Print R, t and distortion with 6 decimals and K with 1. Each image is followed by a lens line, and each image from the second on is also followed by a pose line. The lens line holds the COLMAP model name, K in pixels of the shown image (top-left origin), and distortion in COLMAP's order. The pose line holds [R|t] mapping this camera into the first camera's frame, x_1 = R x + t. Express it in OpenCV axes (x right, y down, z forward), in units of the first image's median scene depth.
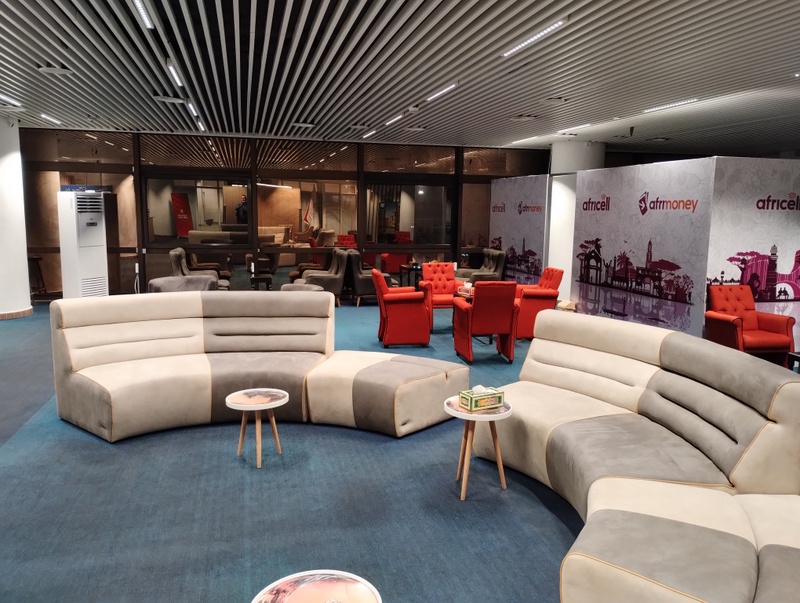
lens RADIAL K [[668.3, 0, 402.2], [0, 668.3, 303.9], [0, 0, 1]] dist [0.051212, -0.048292]
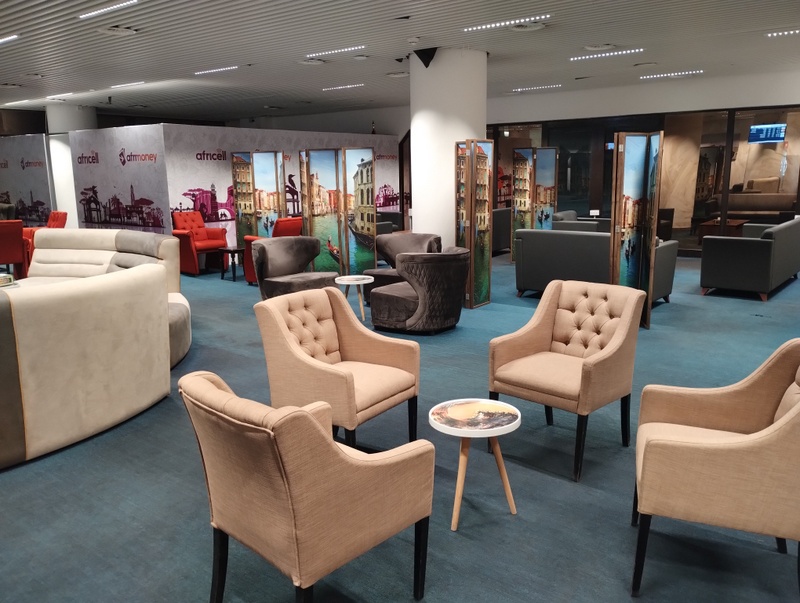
lens RADIAL K [[668.3, 0, 407.7], [0, 668.3, 297.9], [0, 0, 1]] dist [0.051212, -0.048292]
pose [[0.786867, -0.142329, 0.600486, -0.041938], [0.112341, 0.989818, 0.087400, 0.078813], [-0.606812, -0.001313, 0.794845, -0.435087]]
